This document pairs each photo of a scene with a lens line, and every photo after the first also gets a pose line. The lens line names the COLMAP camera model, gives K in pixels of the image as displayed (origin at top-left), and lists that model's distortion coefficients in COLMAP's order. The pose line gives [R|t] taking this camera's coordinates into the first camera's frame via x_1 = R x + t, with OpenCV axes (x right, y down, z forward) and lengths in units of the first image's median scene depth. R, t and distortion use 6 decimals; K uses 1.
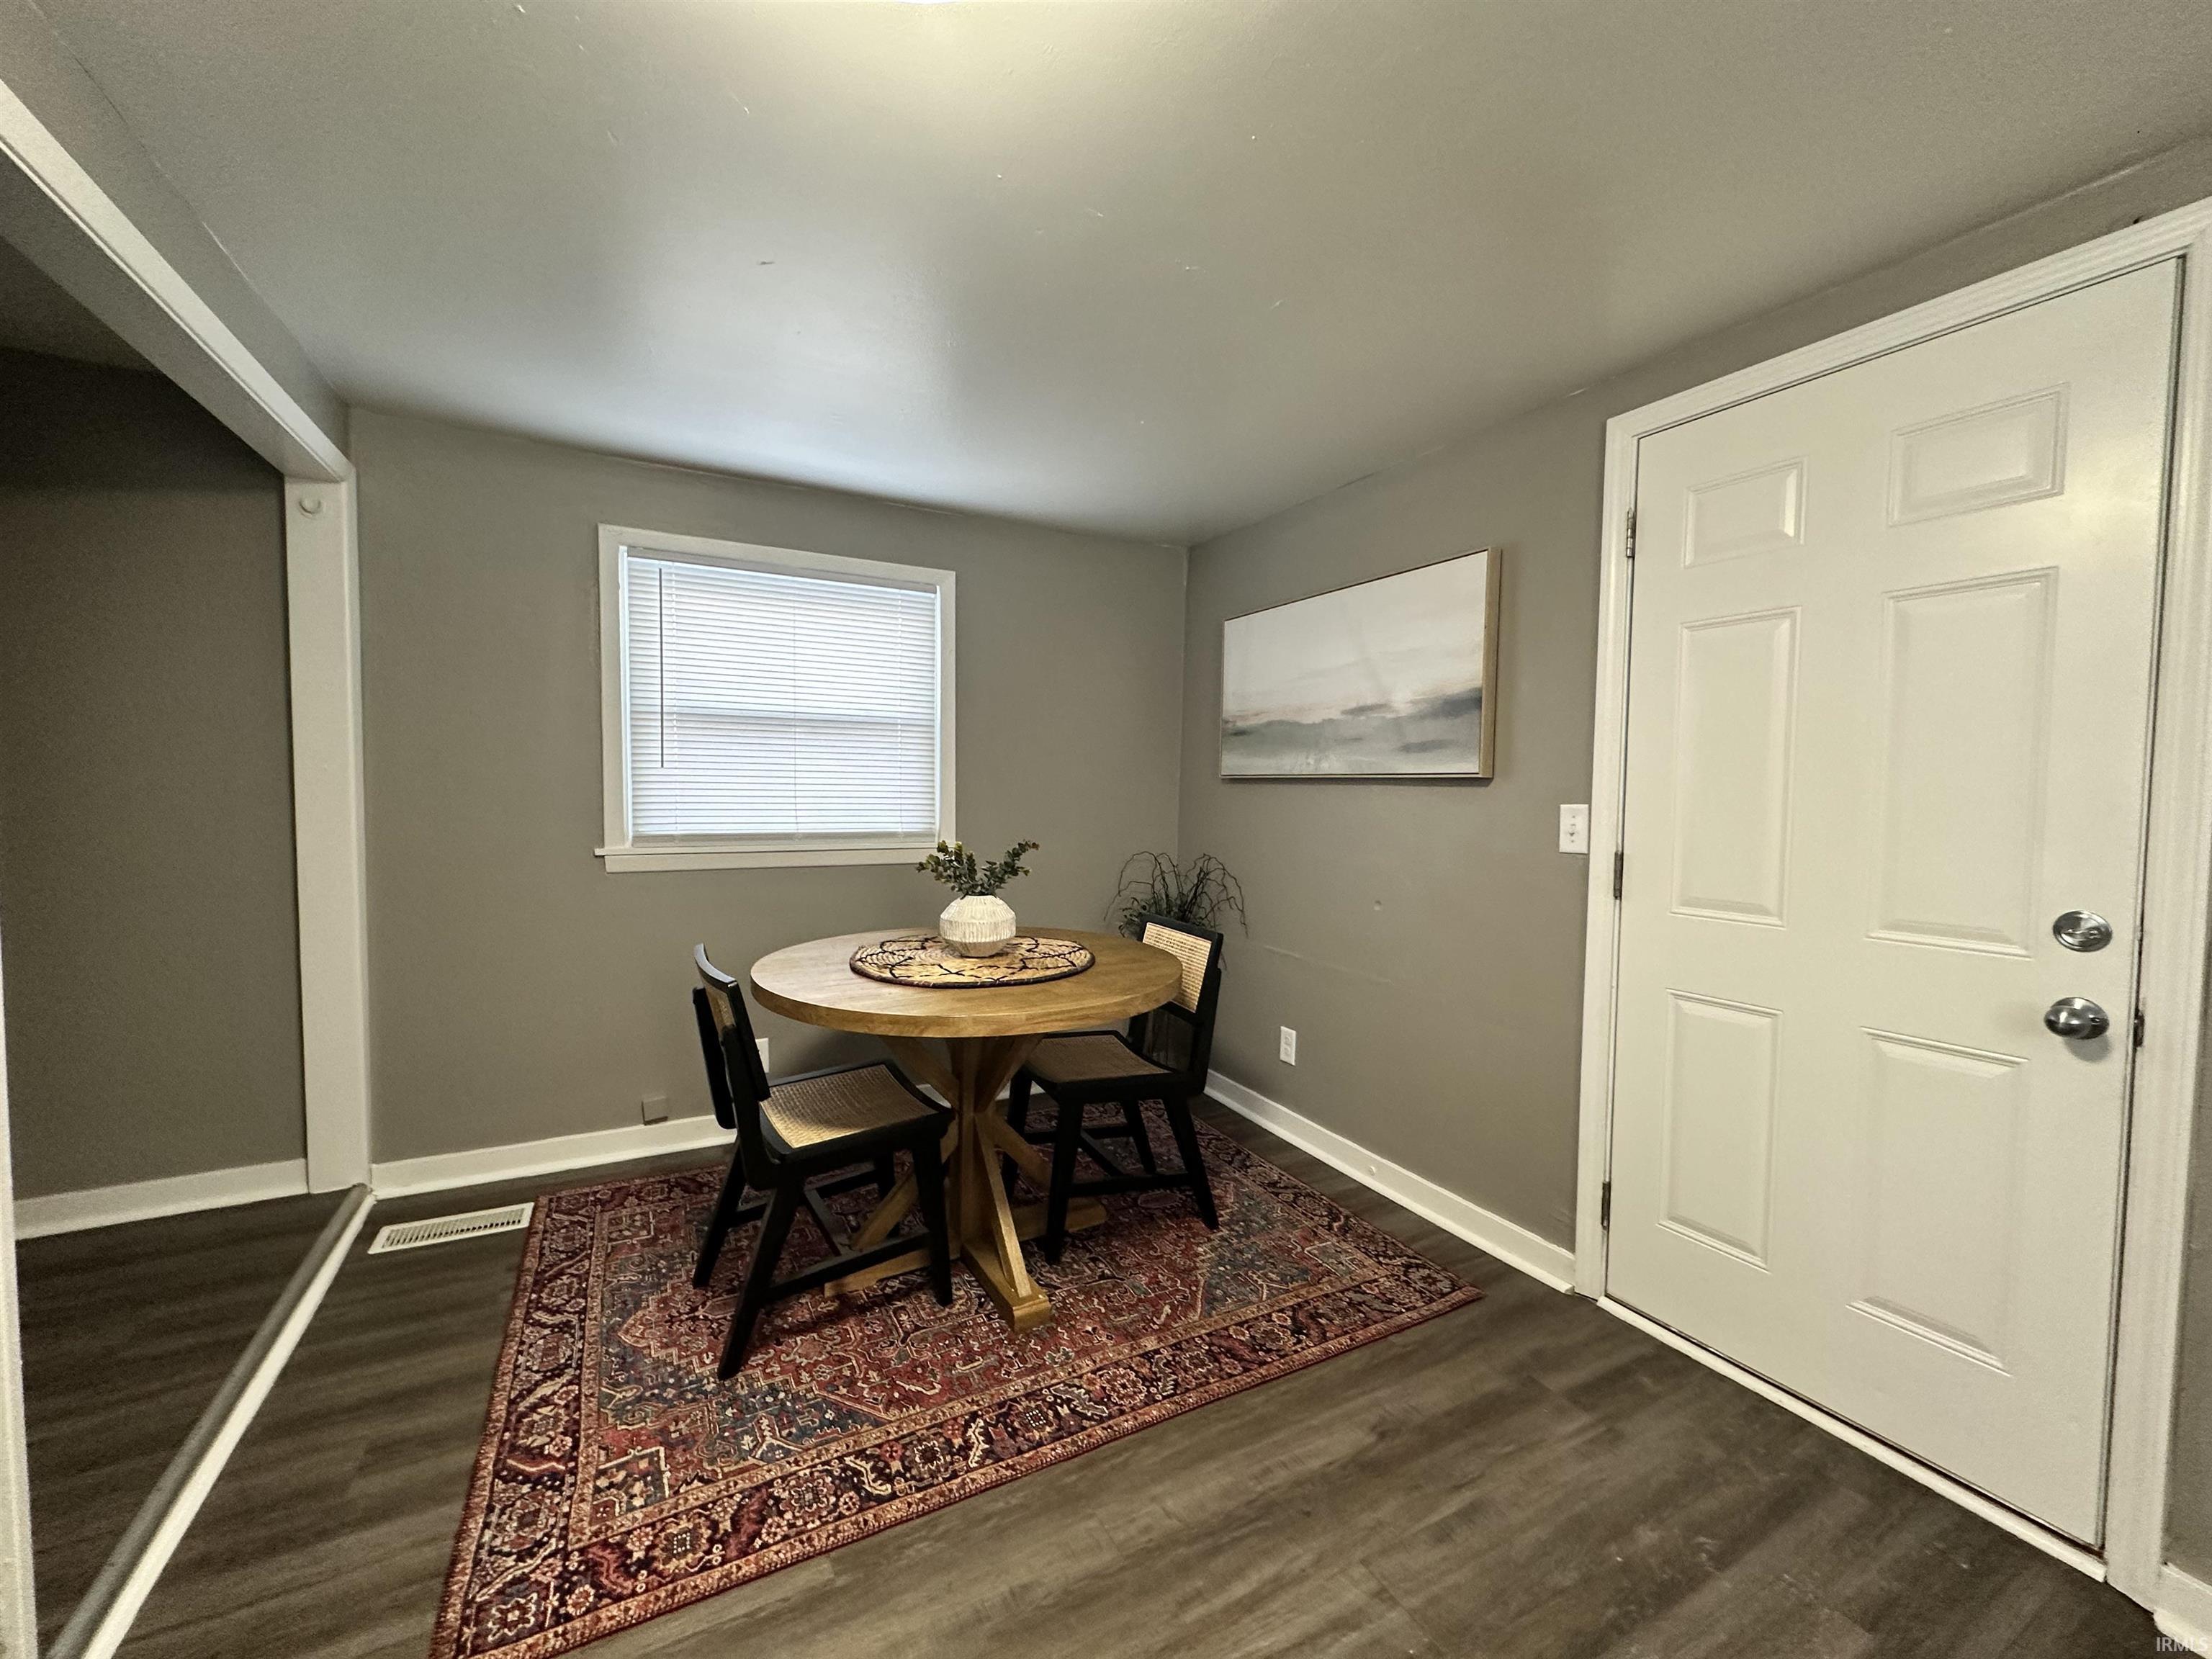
lens RADIAL K [[880.3, 0, 1099.6], [0, 880.3, 826.2], [0, 0, 1]] dist [0.000999, -0.000378]
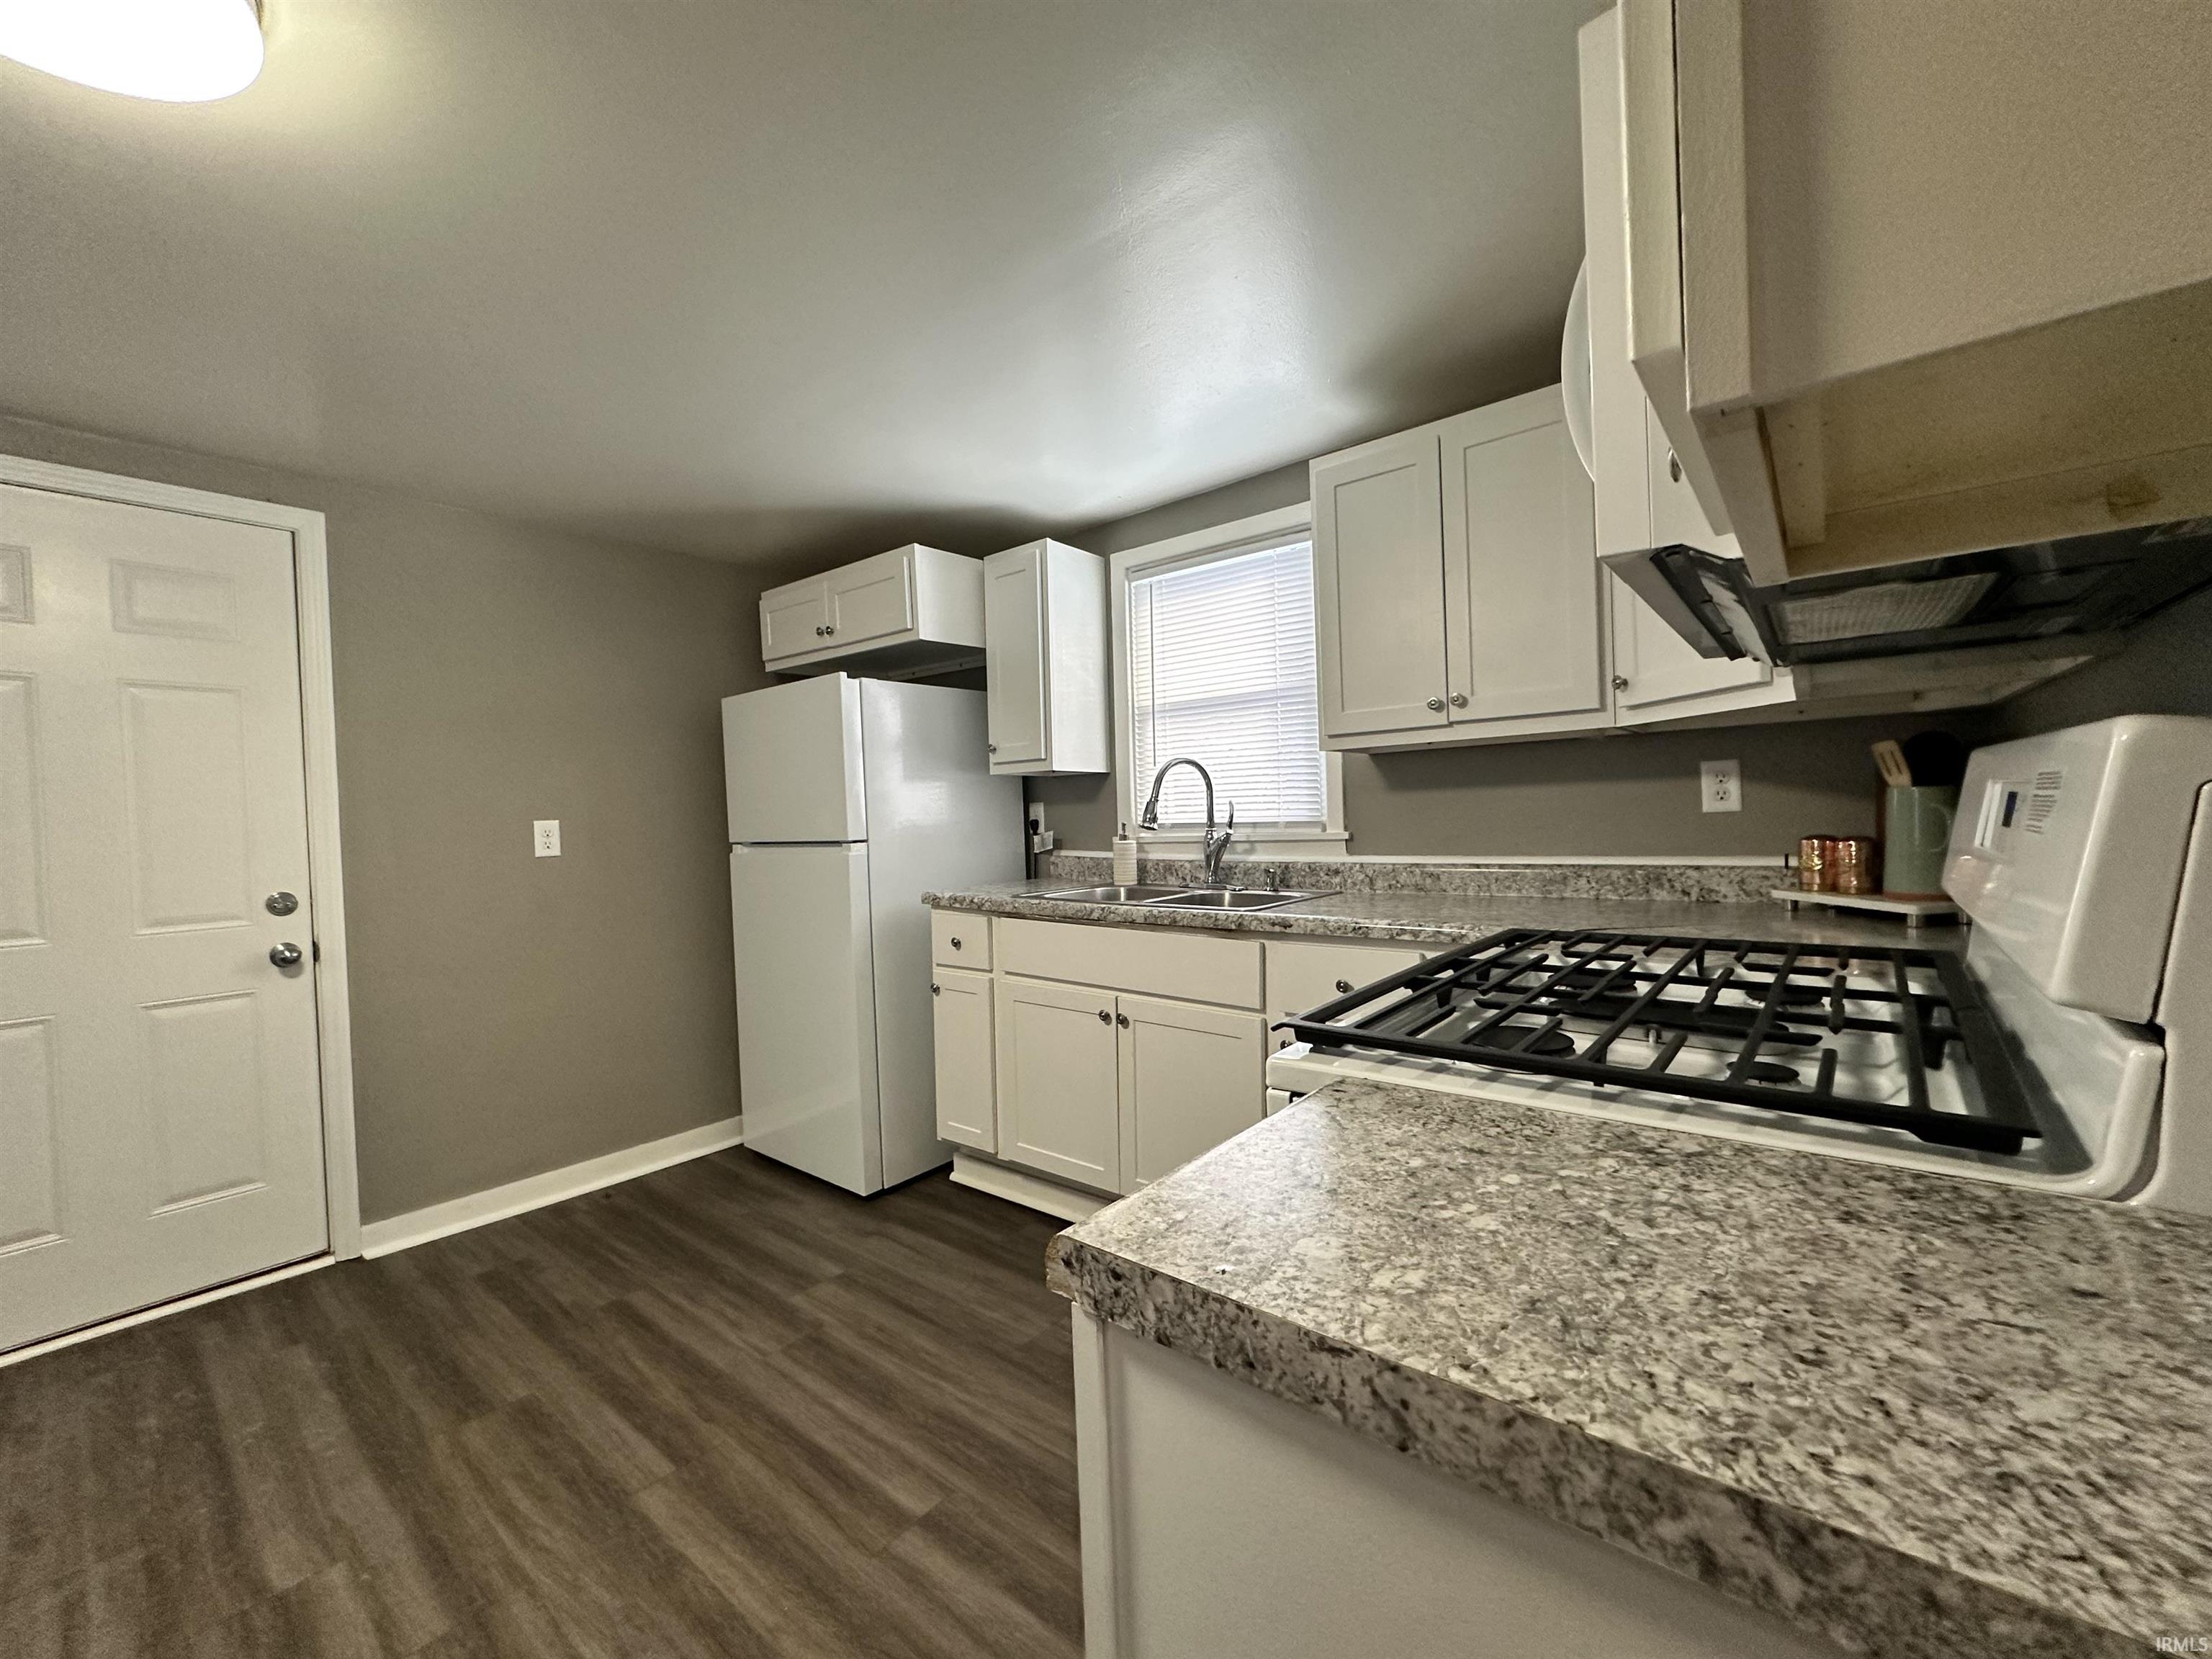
lens RADIAL K [[880.3, 0, 1106.5], [0, 880.3, 816.2], [0, 0, 1]] dist [0.000999, -0.000378]
pose [[-0.386075, -0.006197, 0.922447, -0.899710], [0.069848, 0.996910, 0.035931, 0.000051], [-0.919819, 0.078303, -0.384449, 0.143283]]
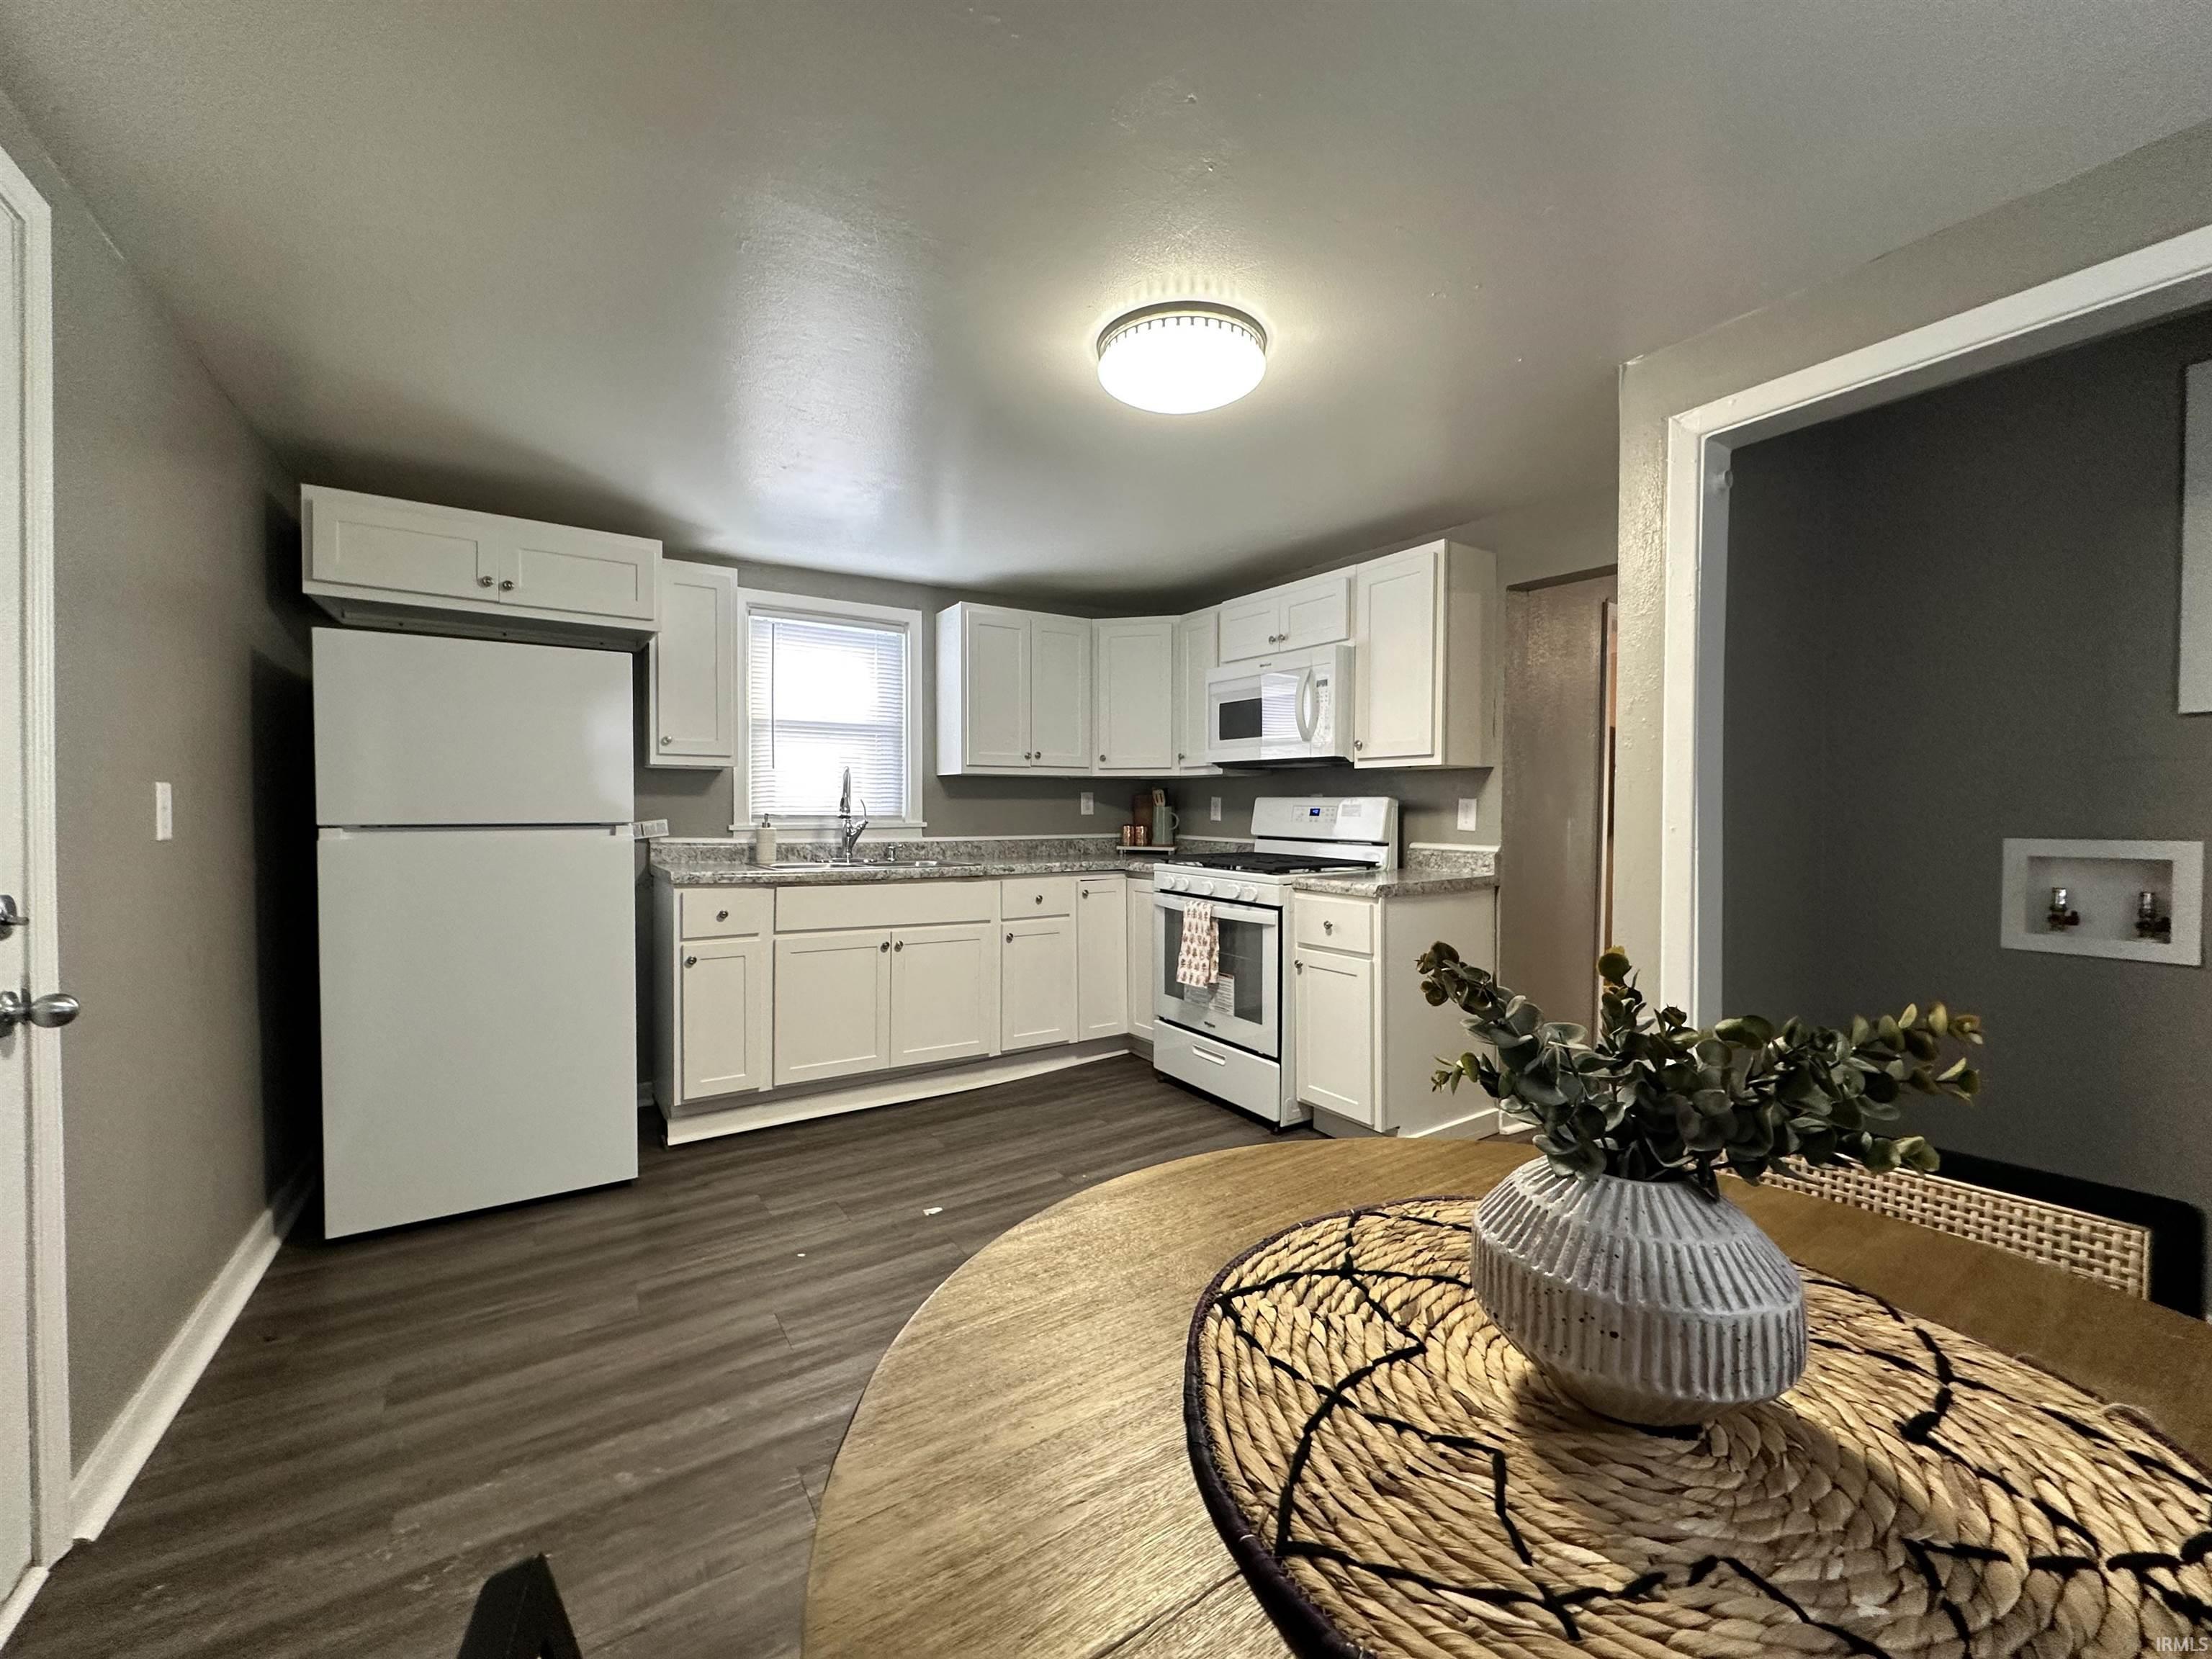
lens RADIAL K [[880.3, 0, 1118.3], [0, 880.3, 828.6], [0, 0, 1]] dist [0.000999, -0.000378]
pose [[-0.994255, -0.016442, -0.105768, 0.095623], [-0.023647, 0.997457, 0.067230, -0.049443], [0.104394, 0.069344, -0.992116, 1.690693]]
